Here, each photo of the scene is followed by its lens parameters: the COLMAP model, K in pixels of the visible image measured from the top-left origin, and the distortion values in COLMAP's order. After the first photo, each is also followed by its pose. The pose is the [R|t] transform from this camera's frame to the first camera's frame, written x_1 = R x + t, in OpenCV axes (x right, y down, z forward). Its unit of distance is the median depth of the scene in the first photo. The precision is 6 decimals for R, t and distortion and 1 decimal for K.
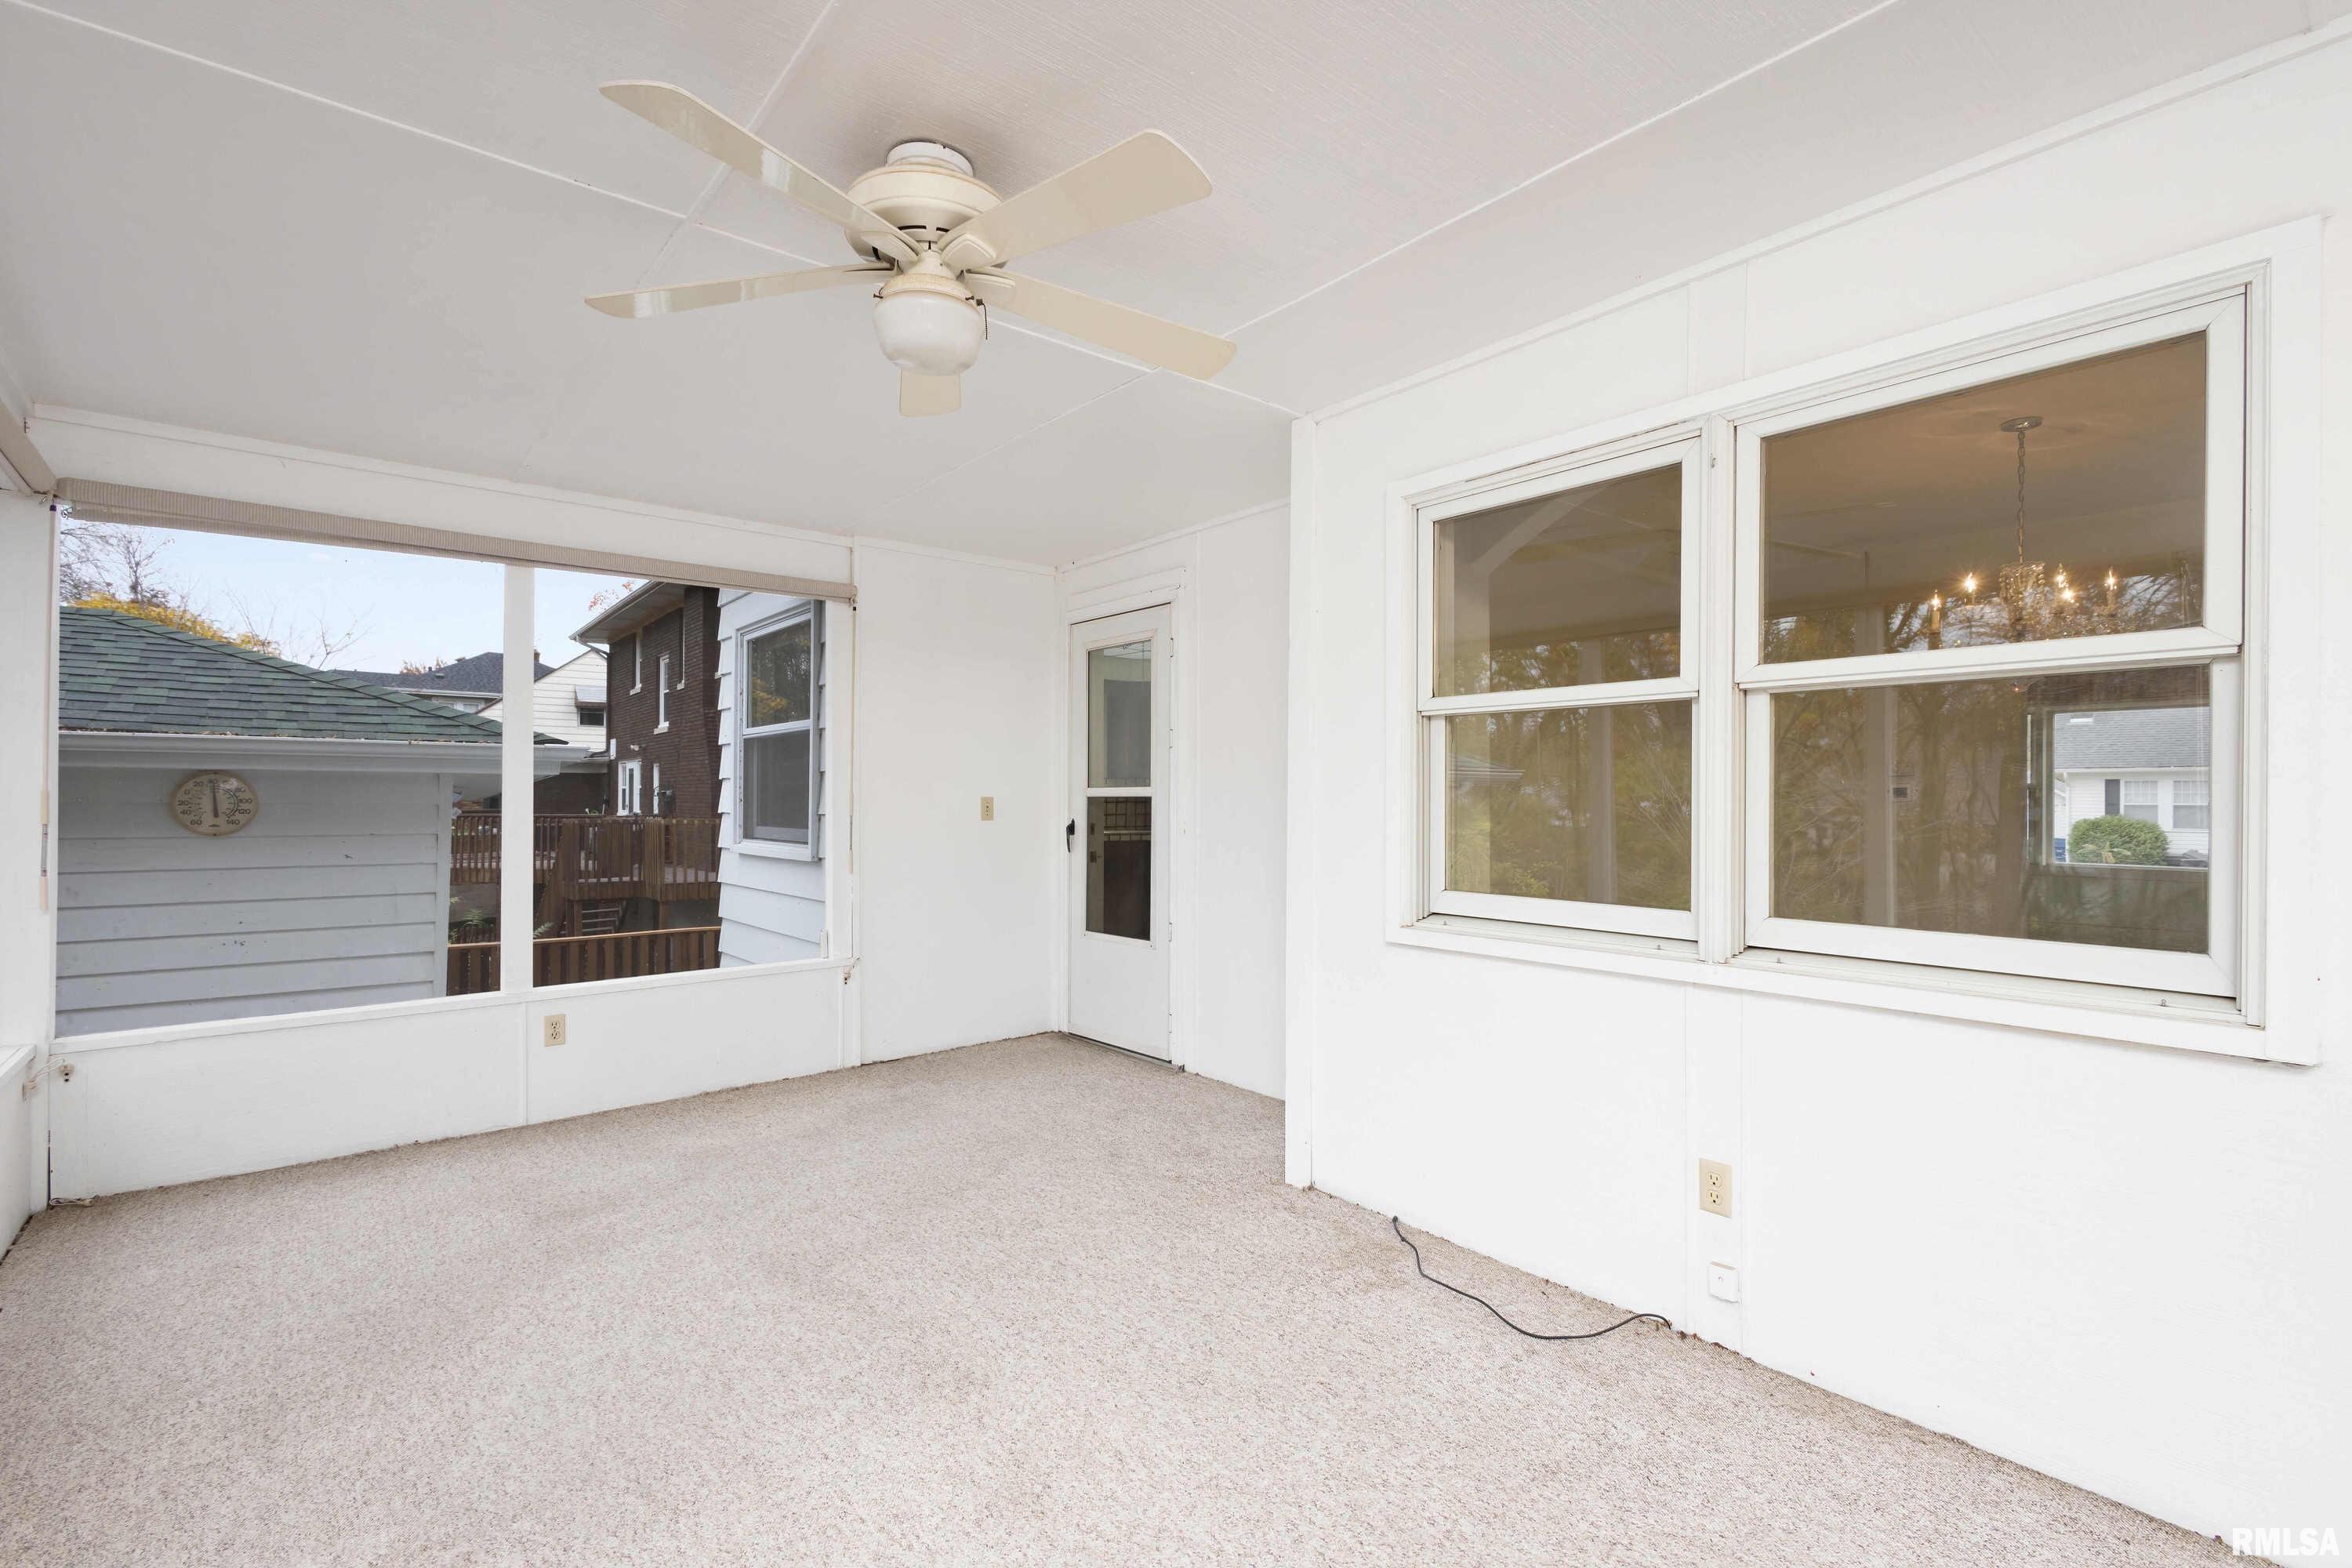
lens RADIAL K [[1085.4, 0, 1168.7], [0, 1085.4, 761.0], [0, 0, 1]] dist [0.001780, 0.000865]
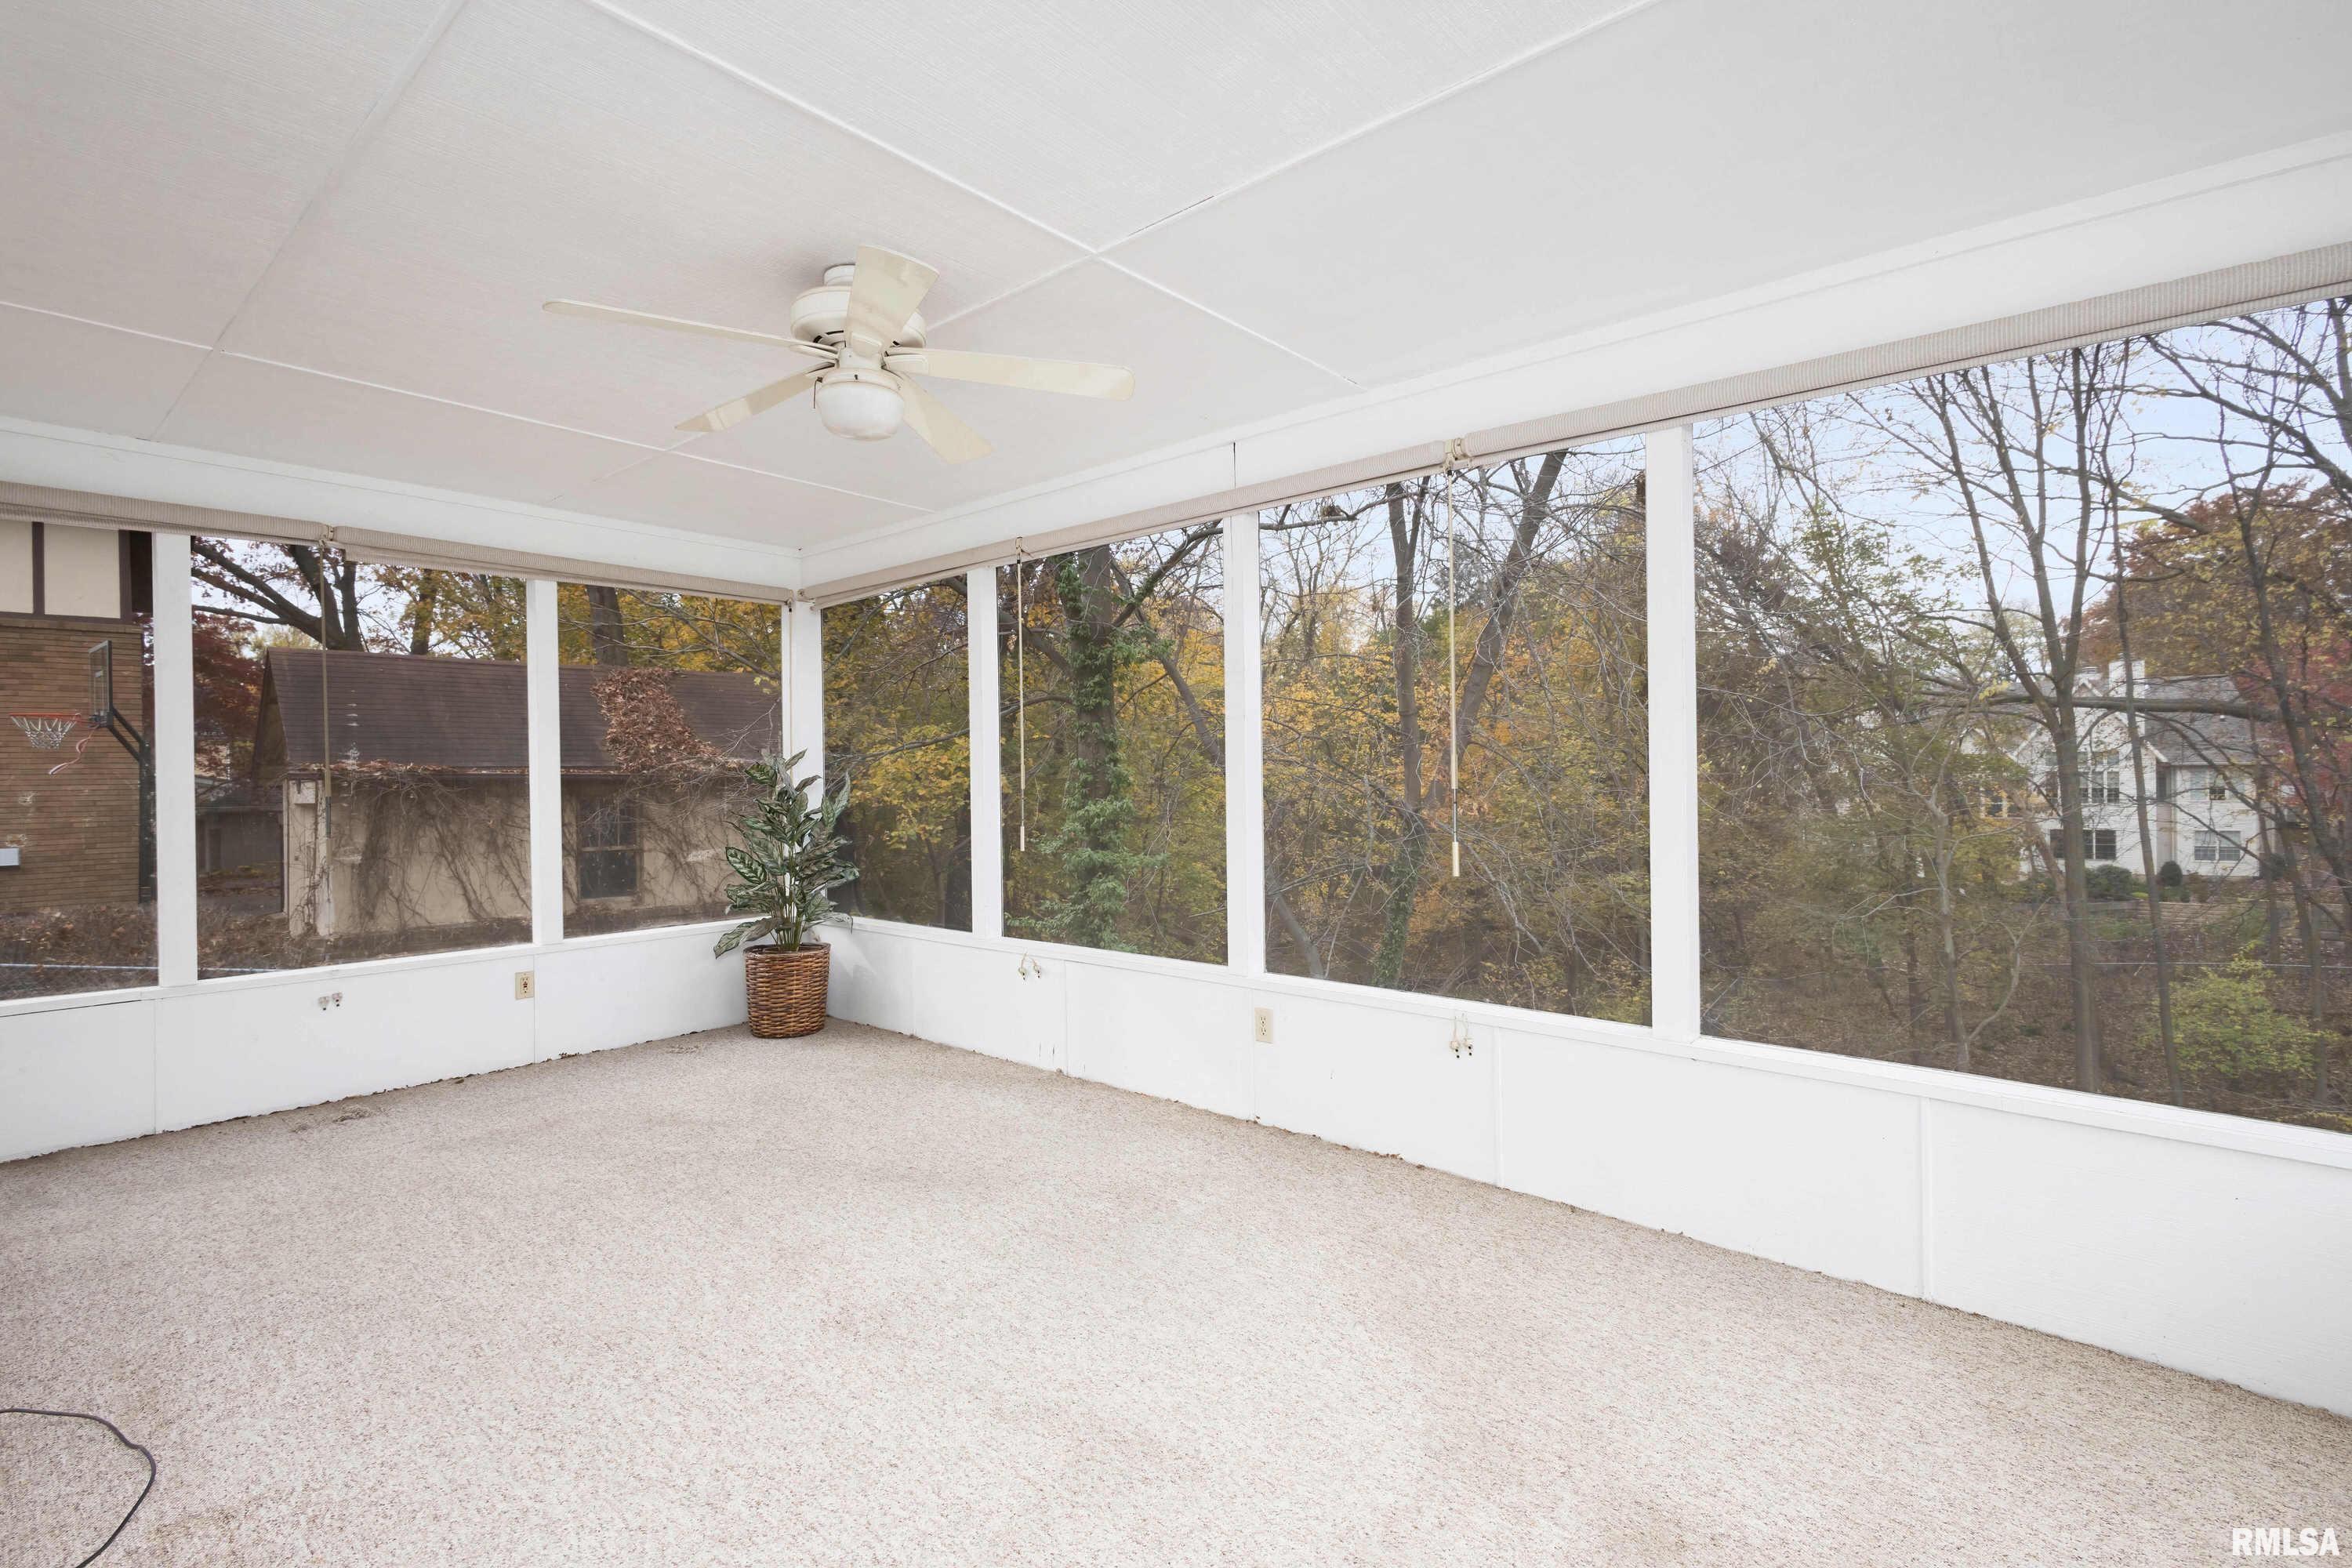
lens RADIAL K [[1085.4, 0, 1168.7], [0, 1085.4, 761.0], [0, 0, 1]] dist [0.001780, 0.000865]
pose [[-0.985169, 0.005324, -0.171506, -0.273506], [0.012882, 0.998993, -0.042988, 0.060535], [0.171104, -0.044559, -0.984245, 1.812729]]
